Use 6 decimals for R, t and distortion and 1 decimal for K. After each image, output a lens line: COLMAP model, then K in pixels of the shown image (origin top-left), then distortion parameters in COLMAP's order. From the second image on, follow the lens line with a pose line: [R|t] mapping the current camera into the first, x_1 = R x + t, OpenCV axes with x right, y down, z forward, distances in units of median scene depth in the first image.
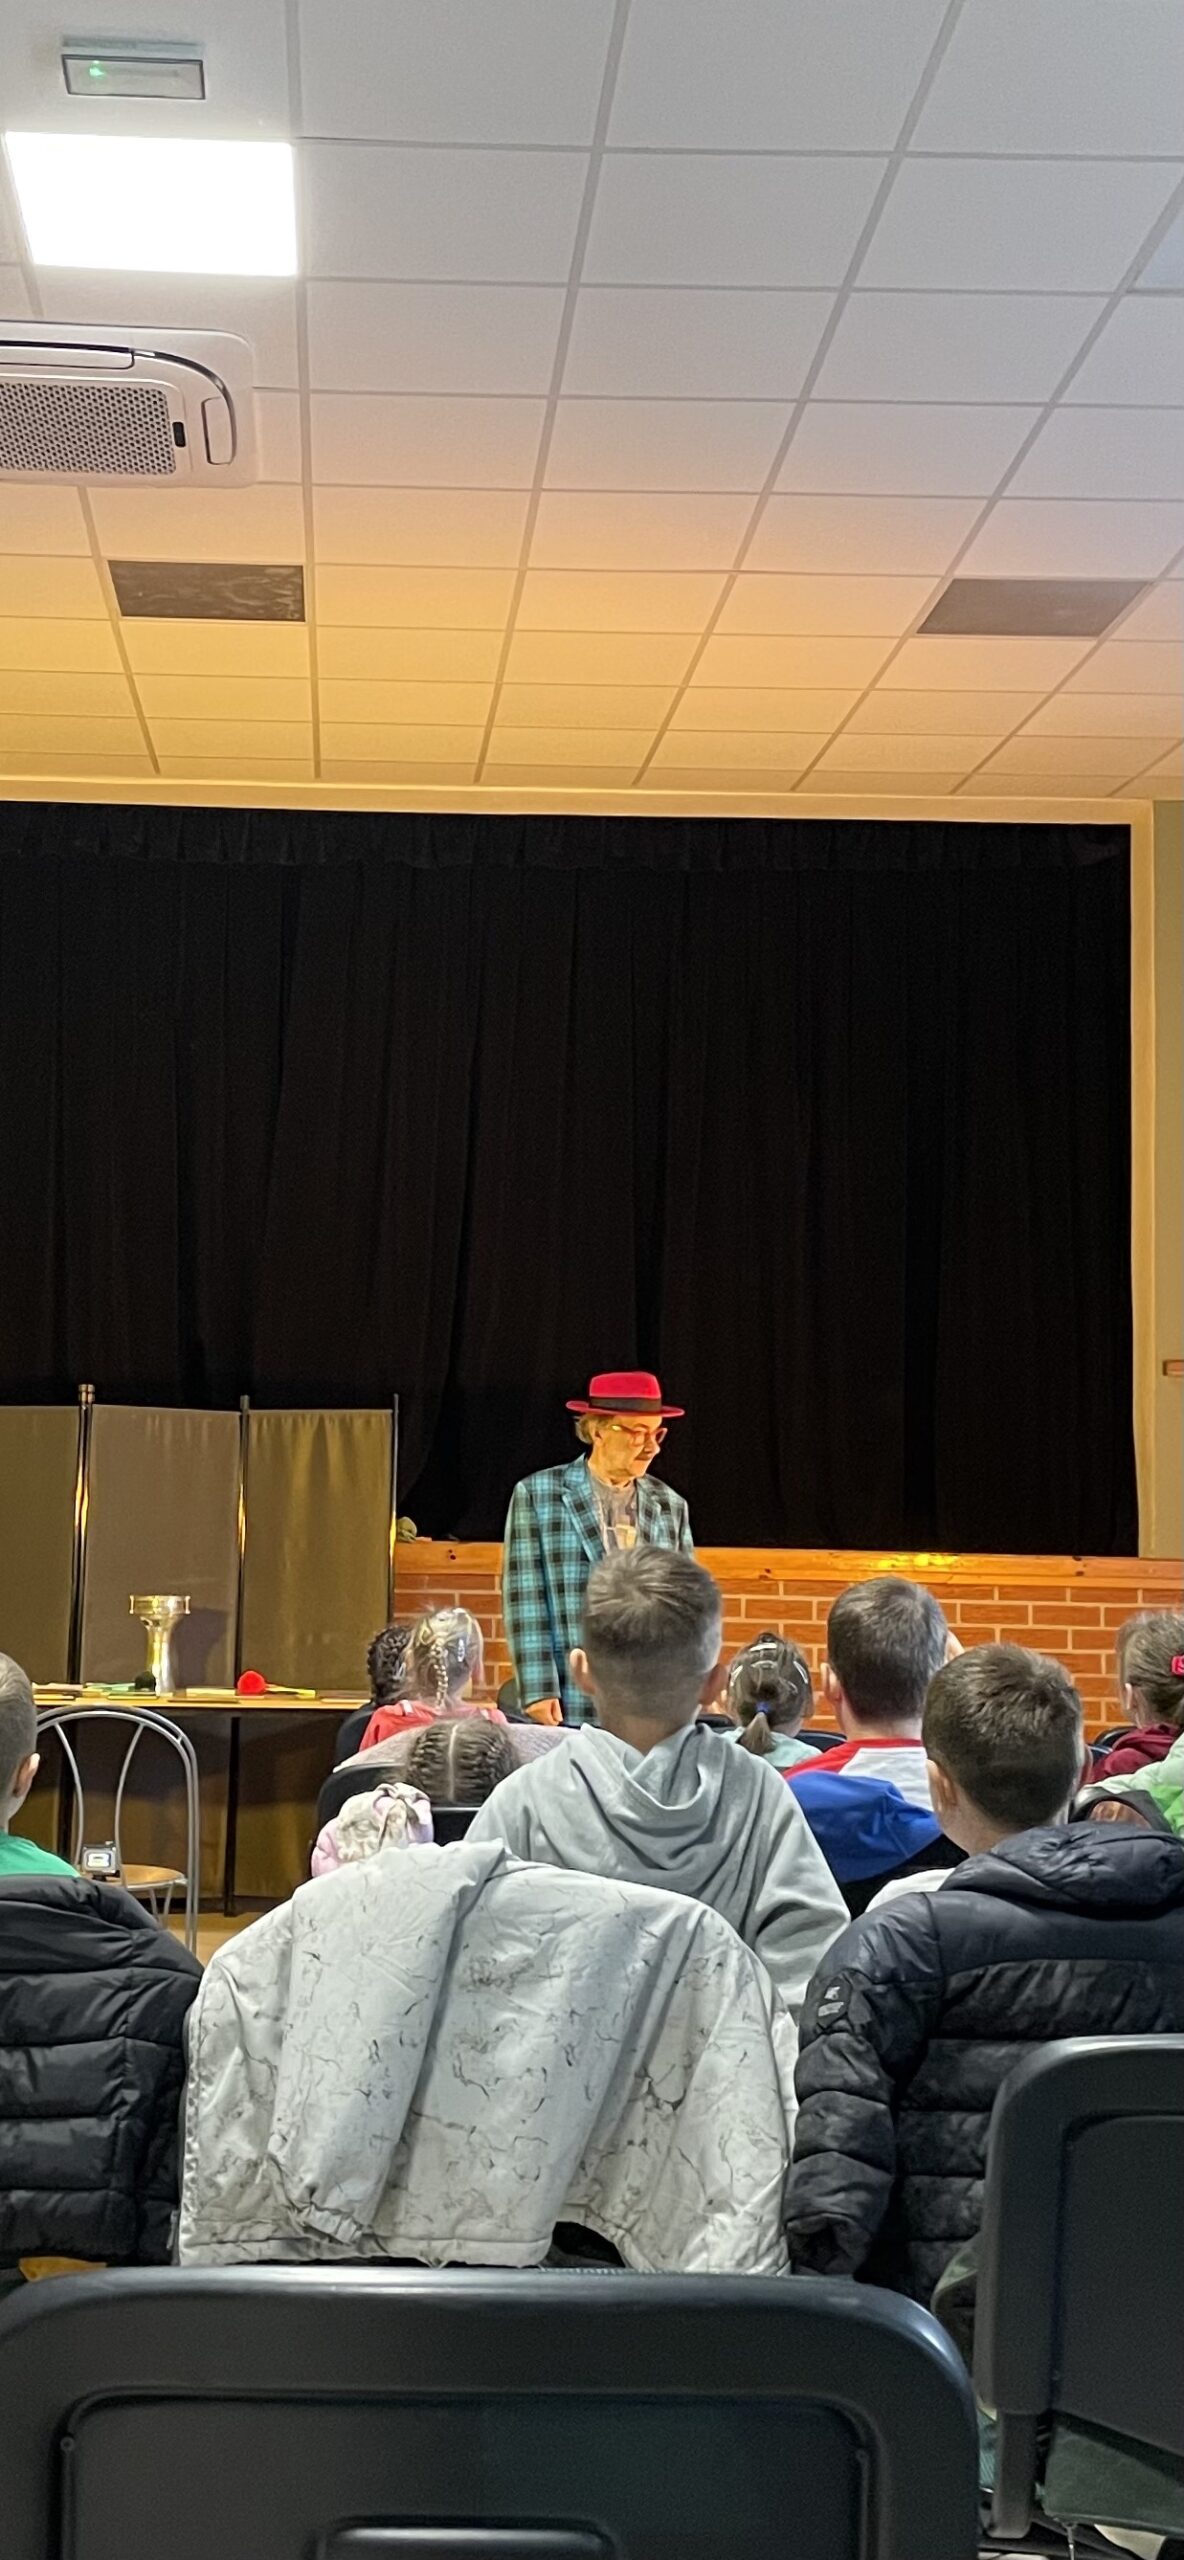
lens RADIAL K [[2902.4, 0, 380.5], [0, 2902.4, 1332.0], [0, 0, 1]] dist [0.133978, -0.019266]
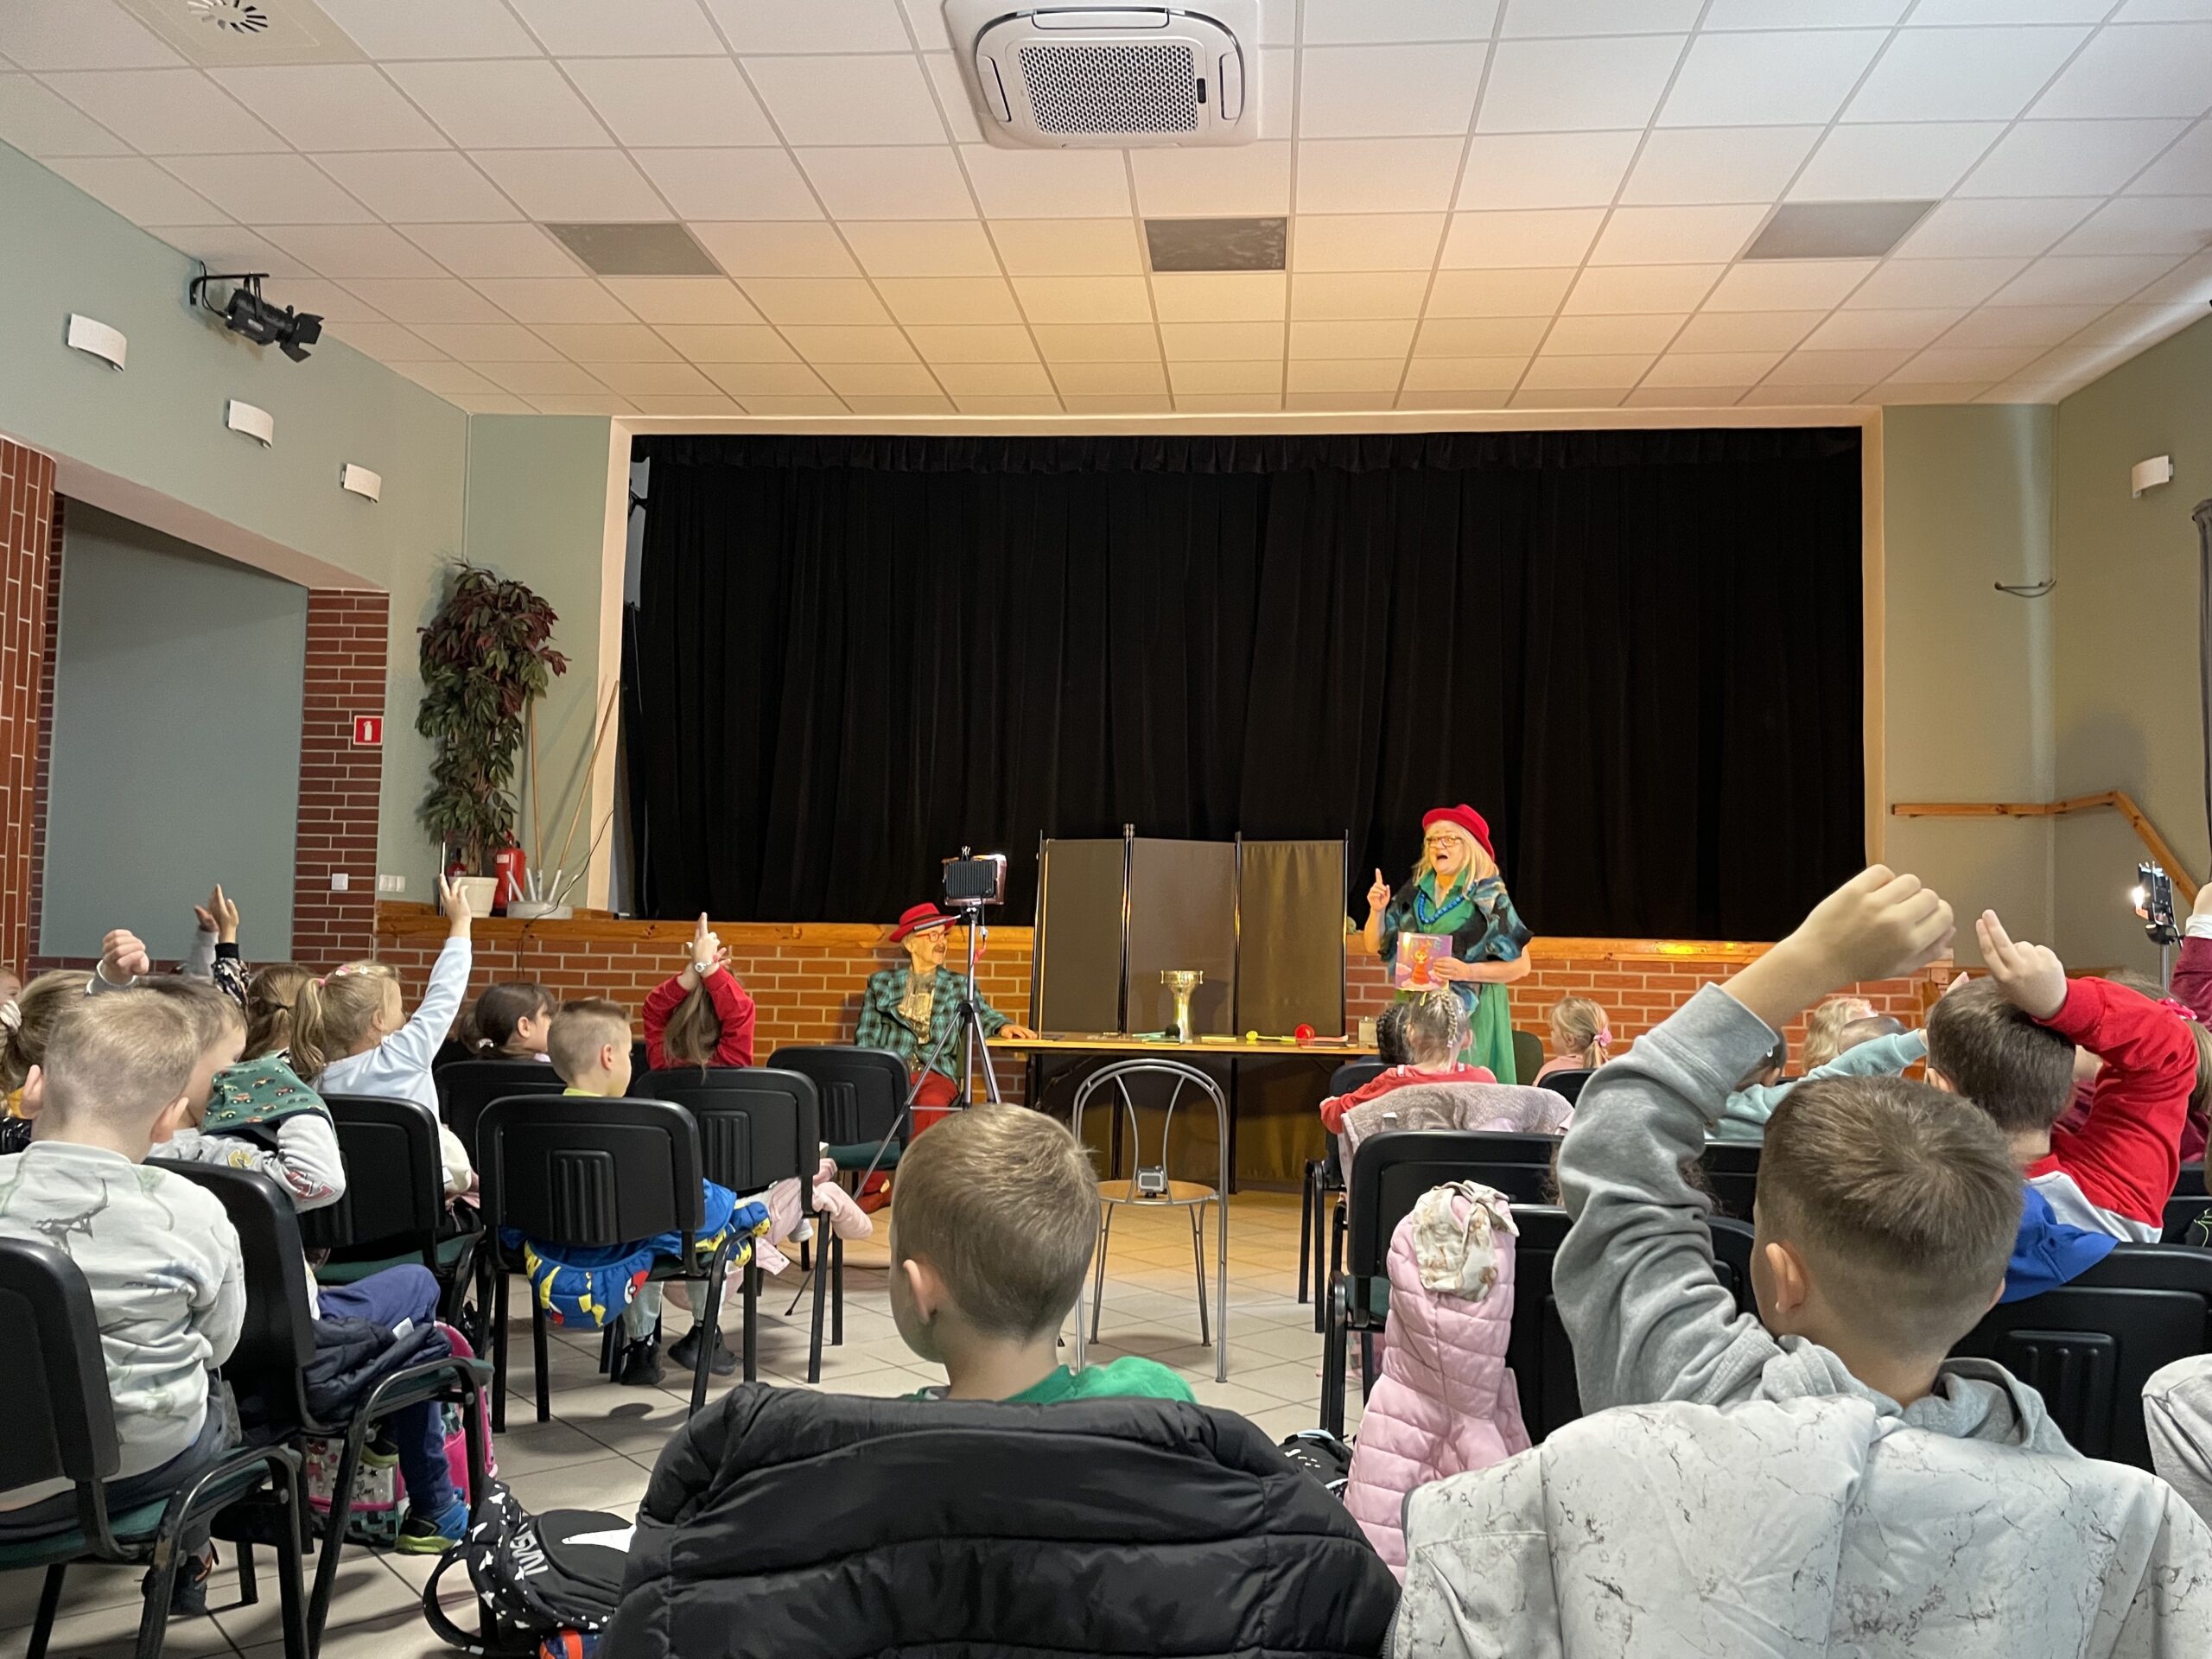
lens RADIAL K [[1664.8, 0, 1118.6], [0, 1664.8, 853.3], [0, 0, 1]] dist [0.118752, -0.159983]
pose [[0.994965, -0.005249, -0.100081, -0.024738], [0.007679, 0.999685, 0.023909, 0.013128], [0.099924, -0.024557, 0.994692, 0.186661]]
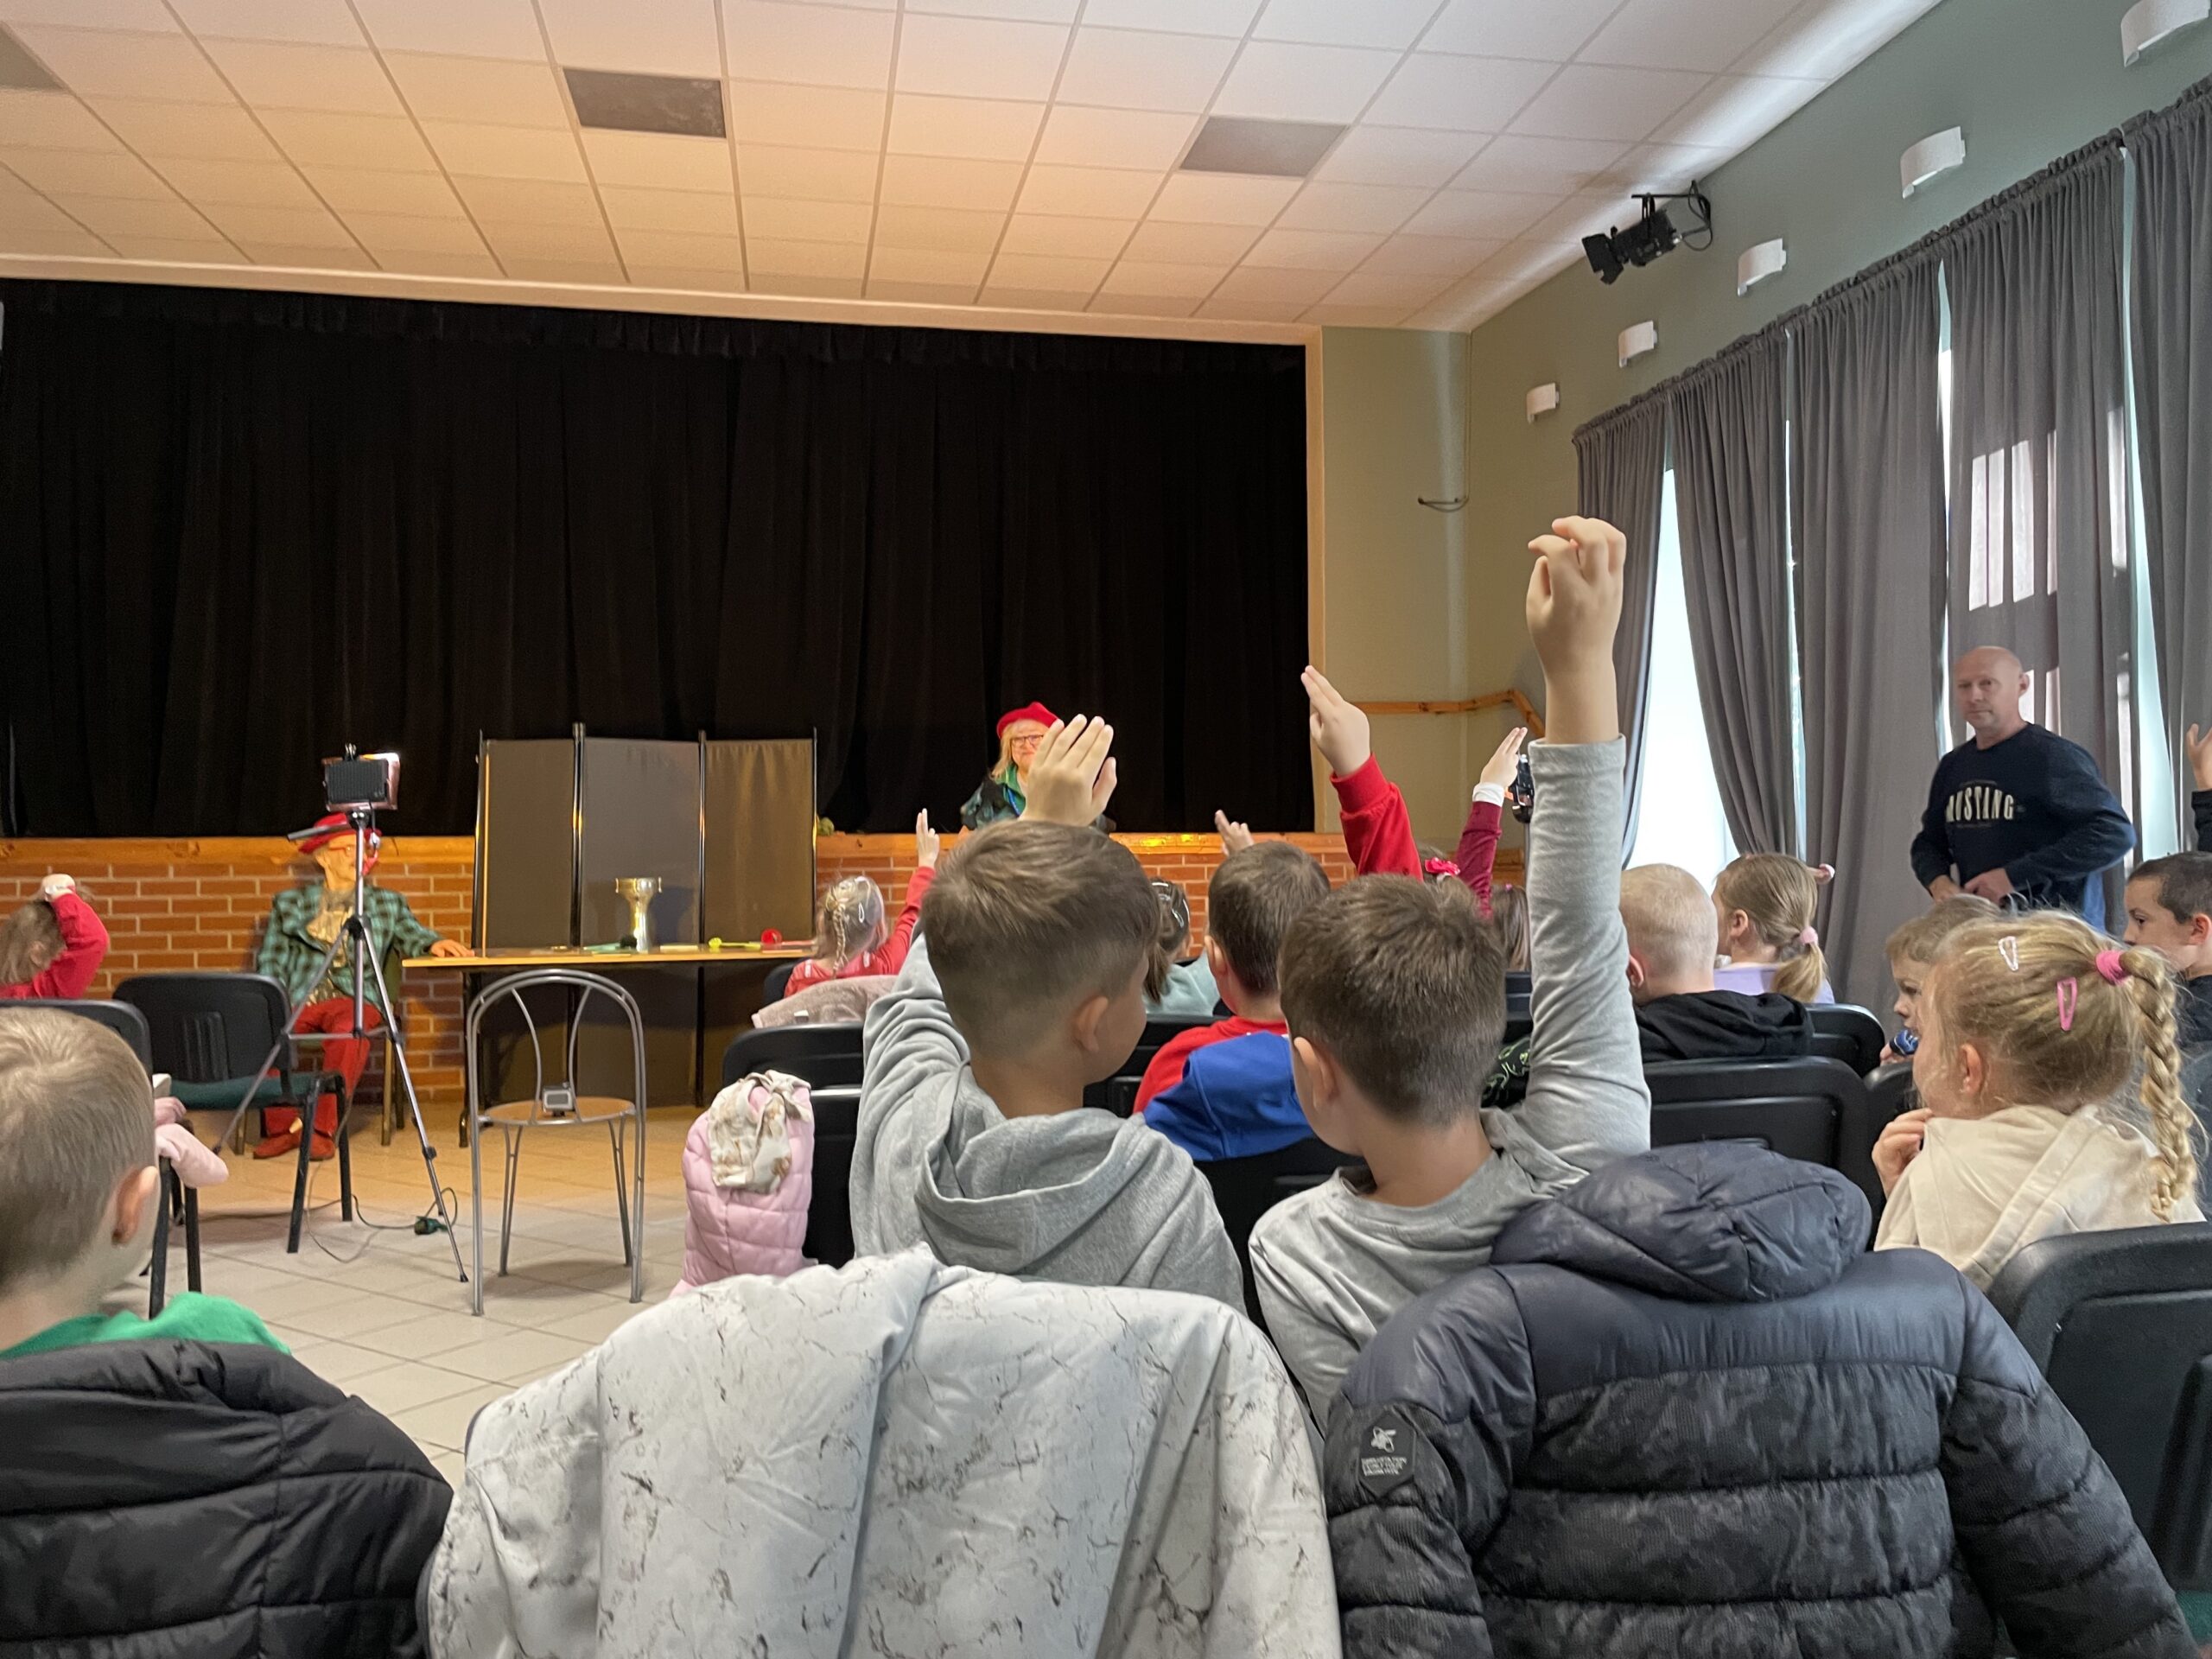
lens RADIAL K [[1675.7, 0, 1094.0], [0, 1675.7, 818.8], [0, 0, 1]] dist [0.089941, -0.111831]
pose [[0.987172, -0.023080, 0.157984, 0.009739], [0.013637, 0.998069, 0.060594, 0.018383], [-0.159078, -0.057662, 0.985581, 0.197184]]
